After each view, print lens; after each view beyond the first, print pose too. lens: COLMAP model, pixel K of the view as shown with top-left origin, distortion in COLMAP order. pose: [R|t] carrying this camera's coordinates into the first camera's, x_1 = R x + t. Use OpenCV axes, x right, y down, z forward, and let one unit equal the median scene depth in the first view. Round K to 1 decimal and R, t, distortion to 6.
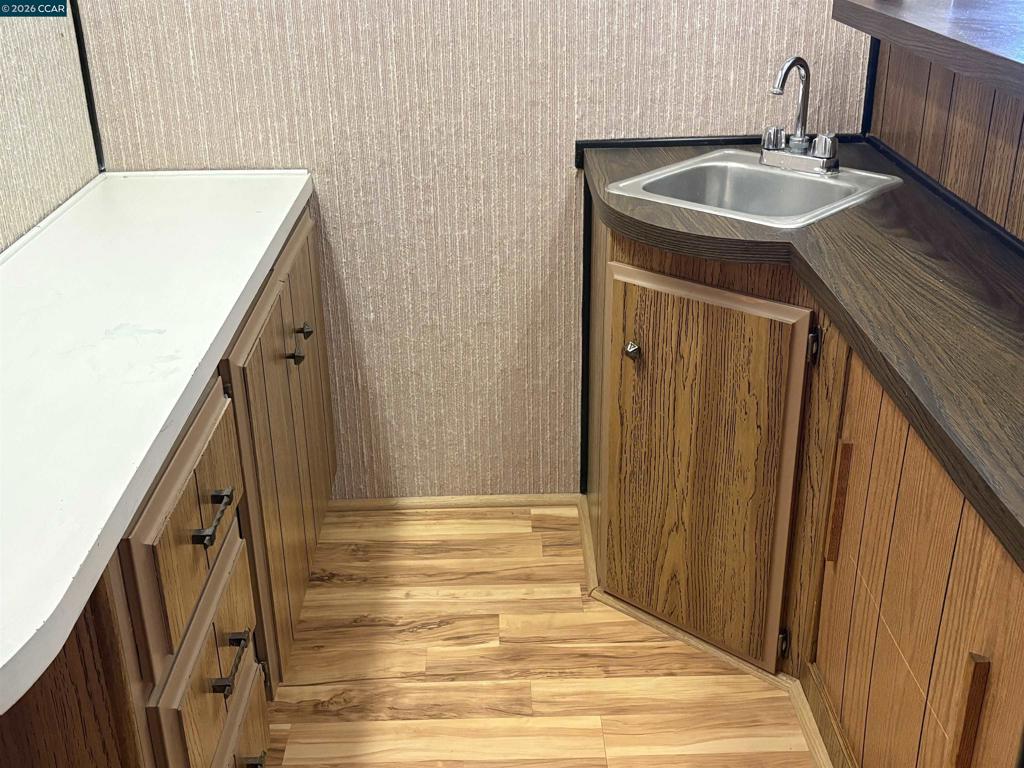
lens RADIAL K [[1103.3, 0, 514.0], [0, 1103.3, 360.9], [0, 0, 1]] dist [0.175535, -0.595489]
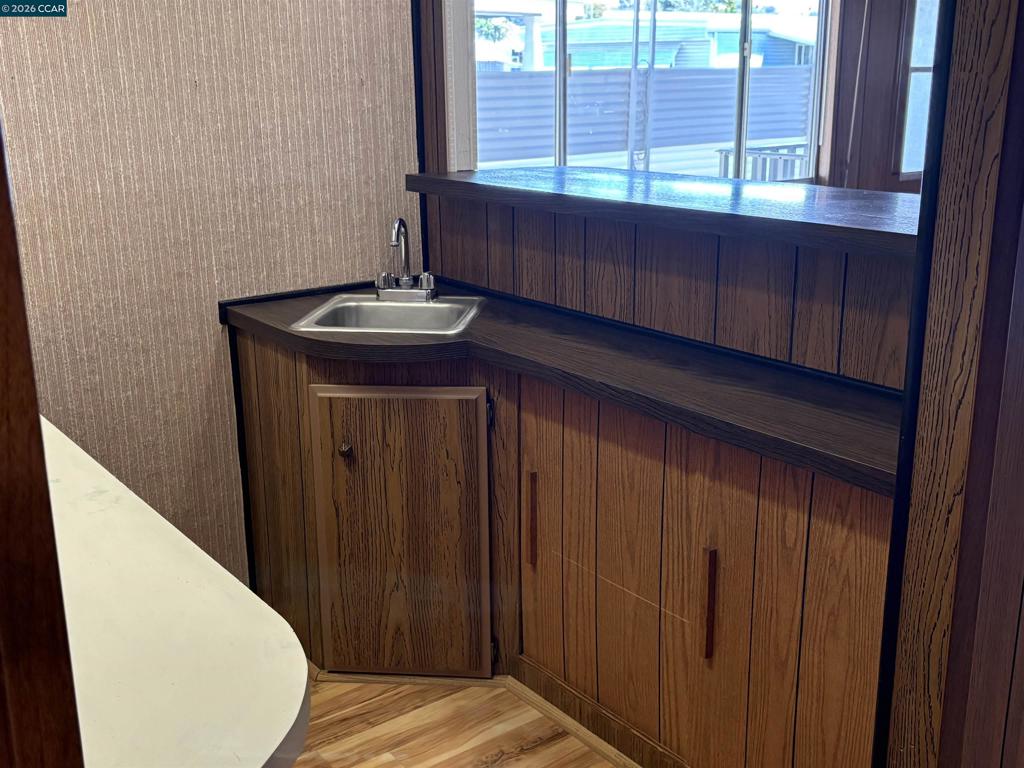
lens RADIAL K [[1103.3, 0, 514.0], [0, 1103.3, 360.9], [0, 0, 1]] dist [0.175535, -0.595489]
pose [[0.811629, -0.142814, 0.566448, -0.408259], [0.234097, 0.967908, -0.091393, 0.048953], [-0.535217, 0.206781, 0.819014, -0.136662]]
